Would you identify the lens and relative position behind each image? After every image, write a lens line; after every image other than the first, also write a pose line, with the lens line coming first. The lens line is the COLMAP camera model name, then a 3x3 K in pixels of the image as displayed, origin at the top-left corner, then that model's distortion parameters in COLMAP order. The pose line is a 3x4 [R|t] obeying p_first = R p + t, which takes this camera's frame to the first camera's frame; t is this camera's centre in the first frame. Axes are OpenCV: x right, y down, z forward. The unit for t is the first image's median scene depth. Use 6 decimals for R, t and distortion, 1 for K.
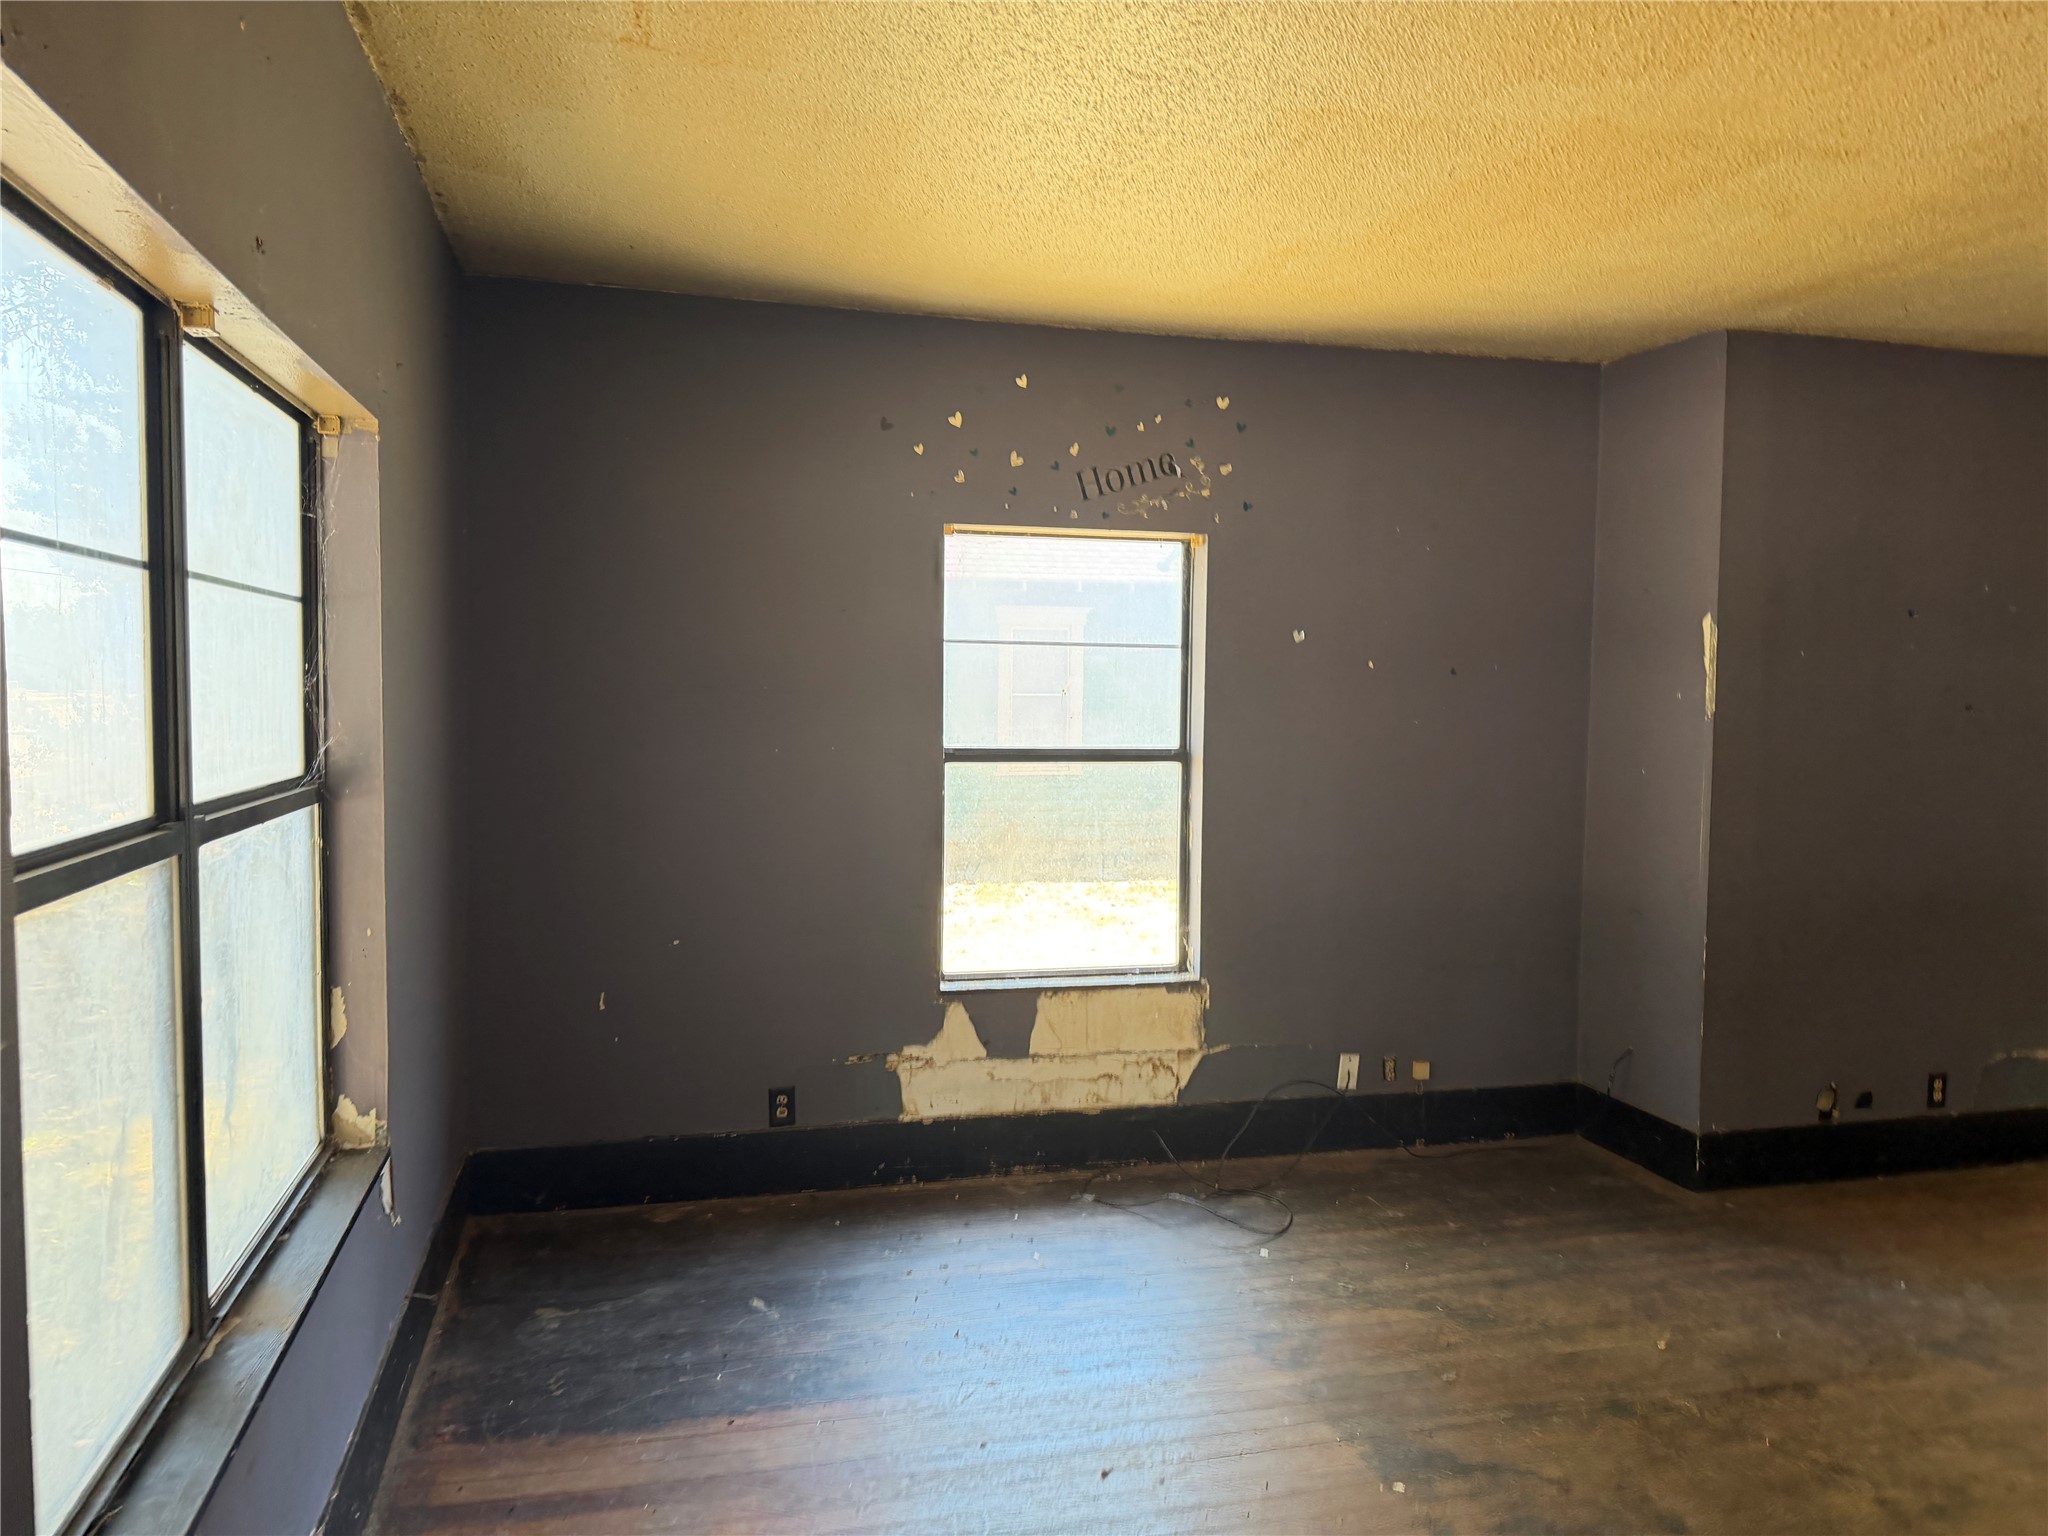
lens RADIAL K [[1437.5, 0, 1014.5], [0, 1437.5, 767.2], [0, 0, 1]] dist [0.003161, -0.012586]
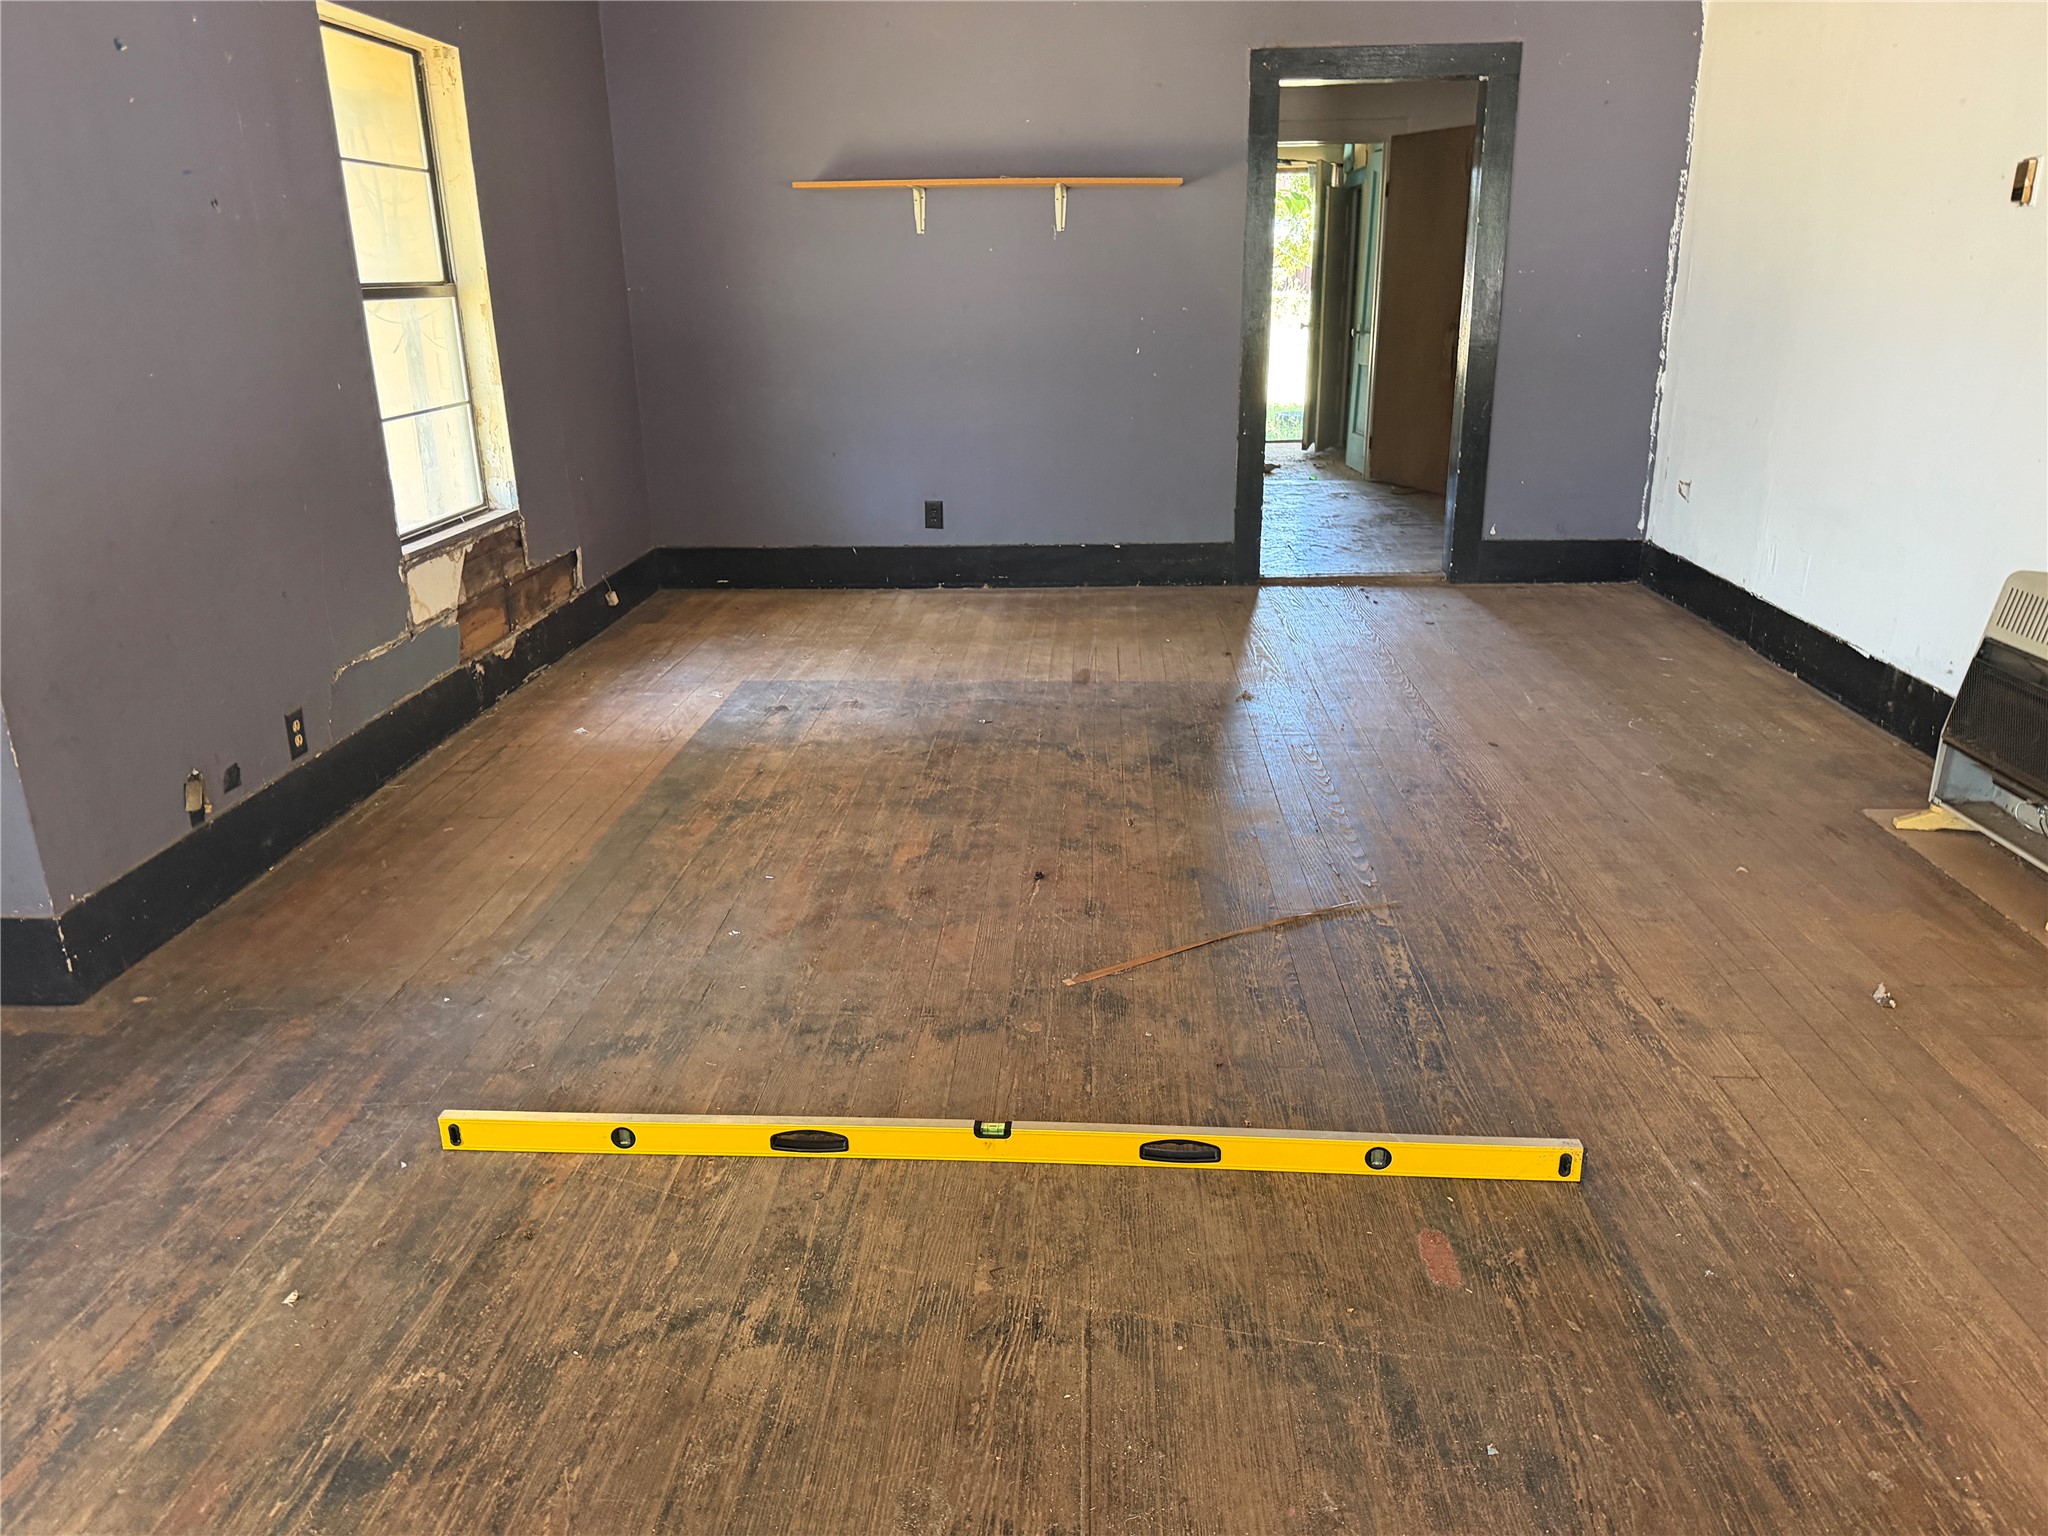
lens RADIAL K [[1437.5, 0, 1017.1], [0, 1437.5, 760.9], [0, 0, 1]] dist [0.003161, -0.012586]
pose [[0.298797, -0.321196, 0.898640, 0.063270], [0.069367, 0.946477, 0.315230, 0.023578], [-0.951792, -0.031854, 0.305085, 0.414442]]
